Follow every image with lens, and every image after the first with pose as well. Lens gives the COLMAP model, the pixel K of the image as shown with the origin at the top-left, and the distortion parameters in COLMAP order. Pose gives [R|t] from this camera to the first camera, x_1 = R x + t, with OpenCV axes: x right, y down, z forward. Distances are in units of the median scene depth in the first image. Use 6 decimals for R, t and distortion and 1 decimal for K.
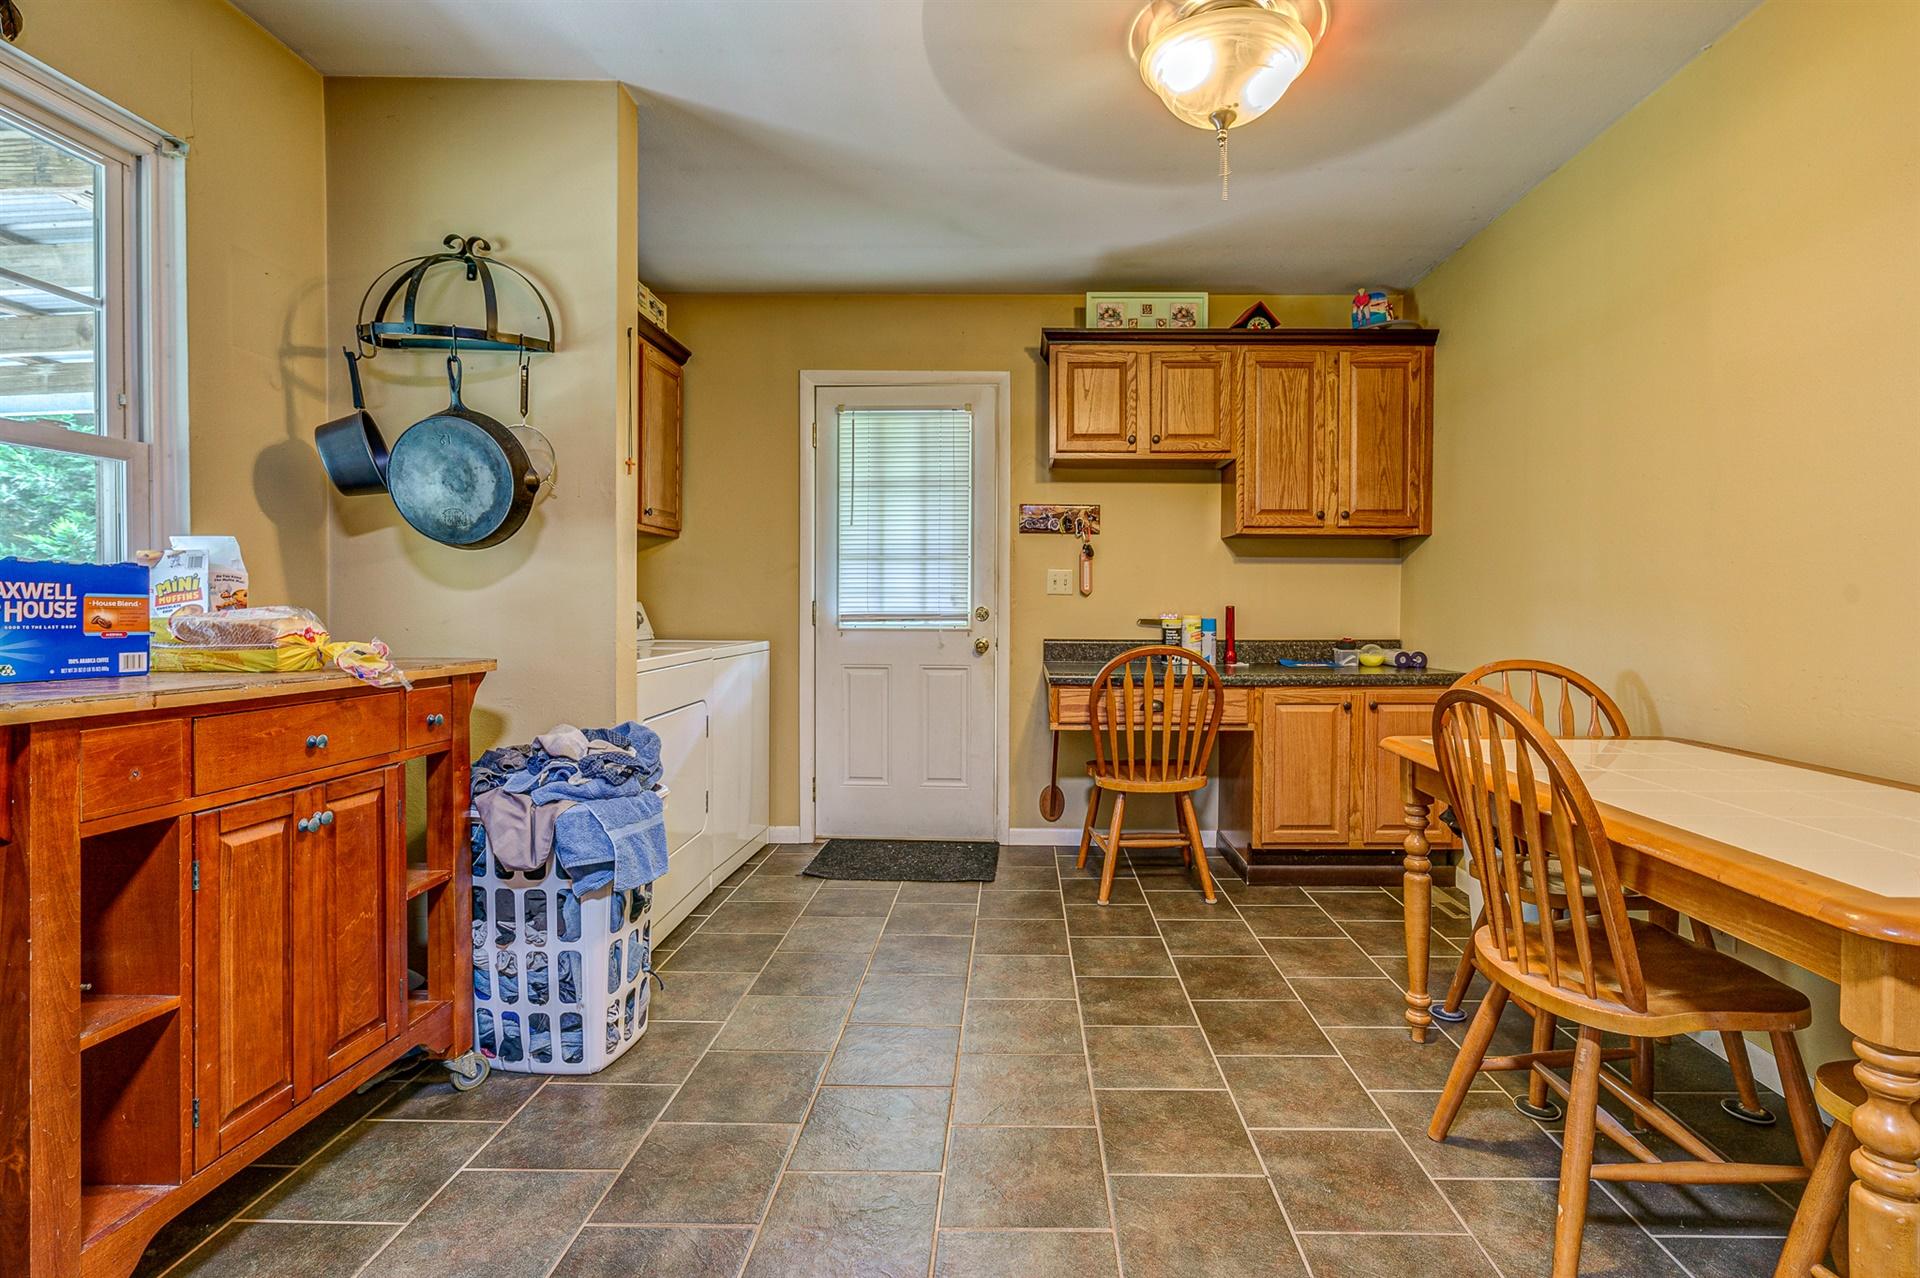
lens RADIAL K [[896.6, 0, 1002.5], [0, 896.6, 615.1], [0, 0, 1]] dist [-0.002479, 0.003277]
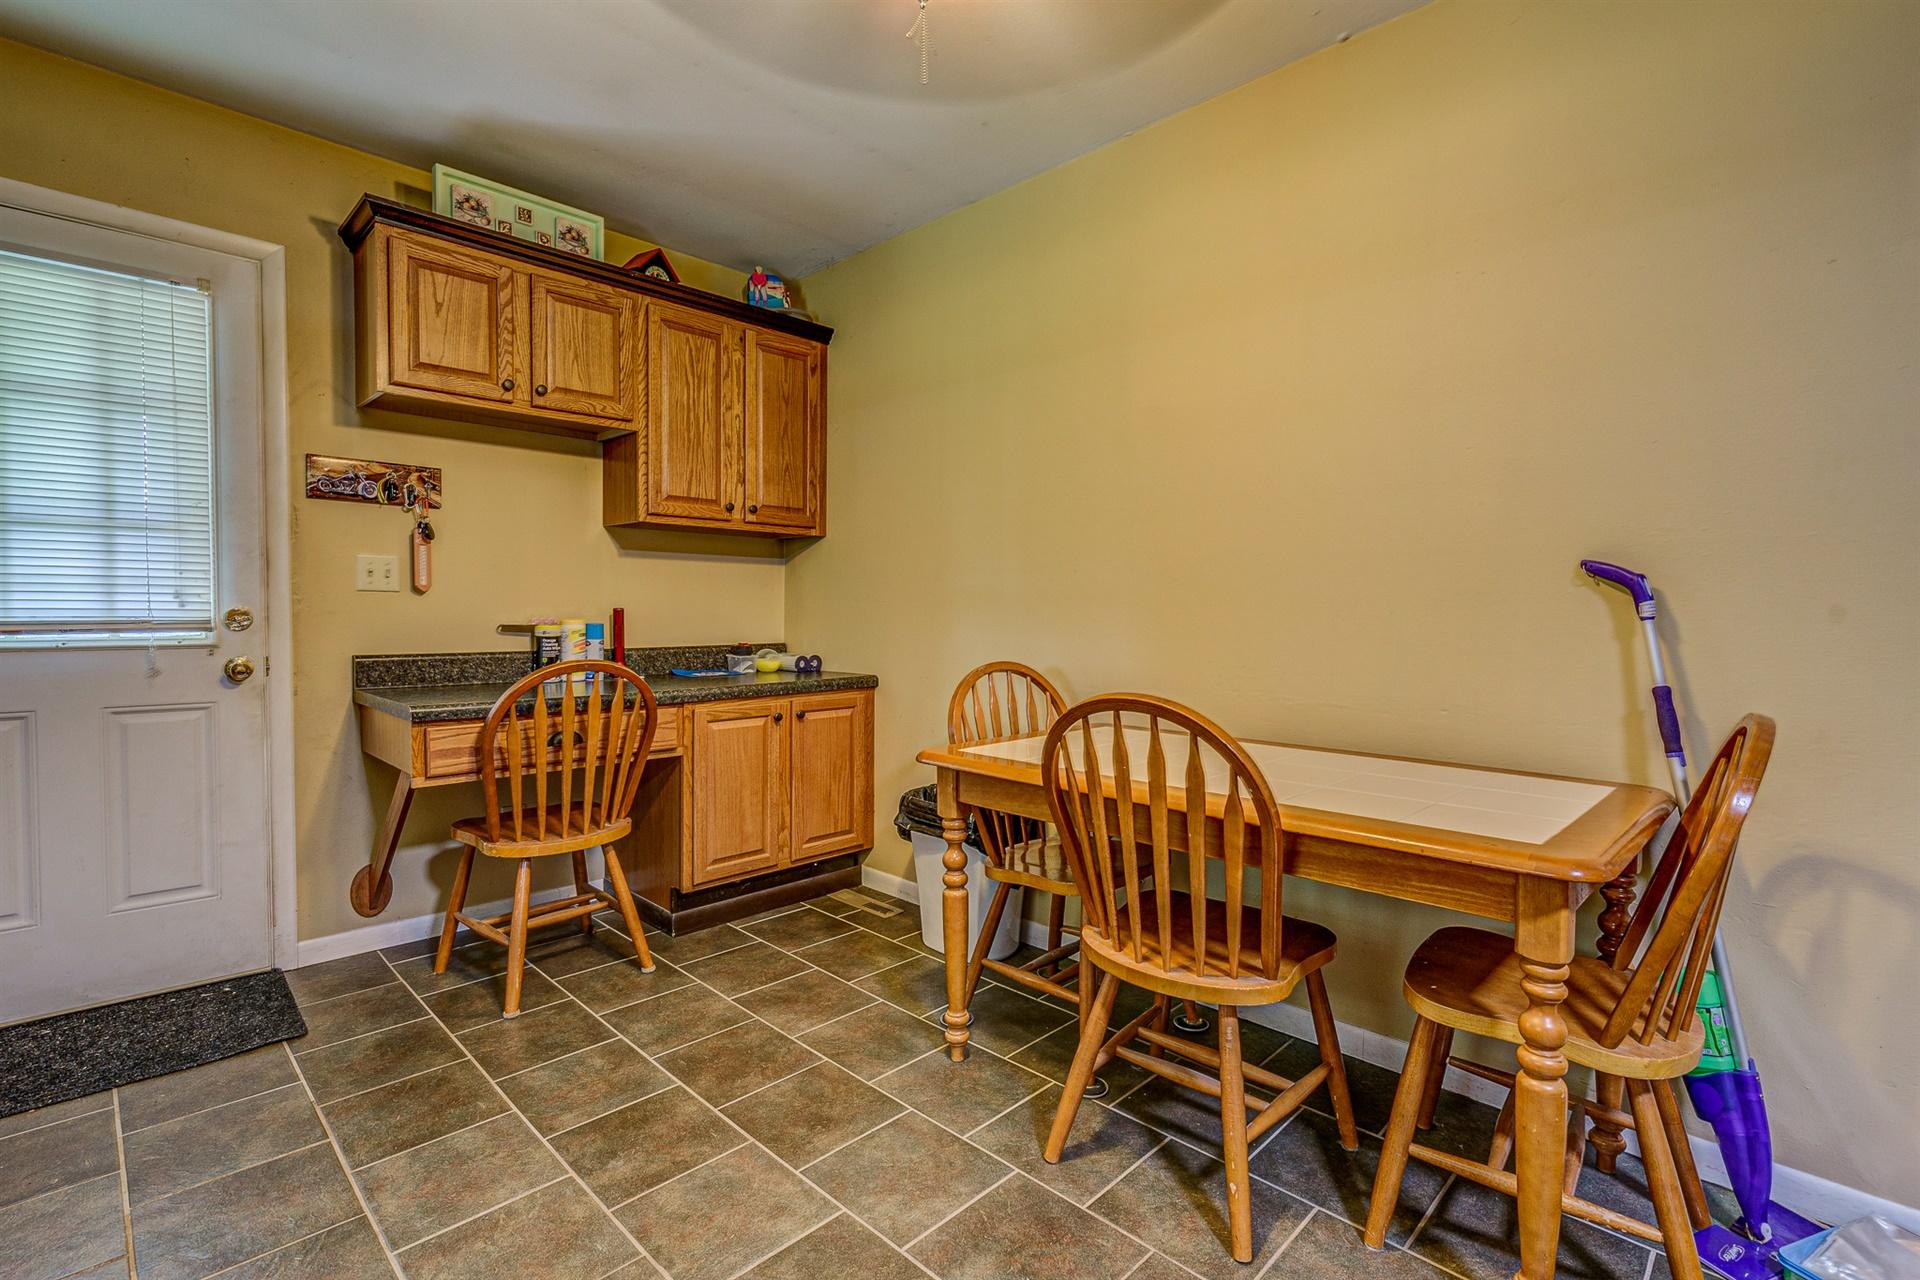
lens RADIAL K [[896.6, 0, 954.5], [0, 896.6, 637.6], [0, 0, 1]] dist [-0.002479, 0.003277]
pose [[0.692738, -0.021817, 0.720859, -0.139831], [0.004221, 0.999648, 0.026199, -0.003457], [-0.721177, -0.015106, 0.692587, 0.211049]]
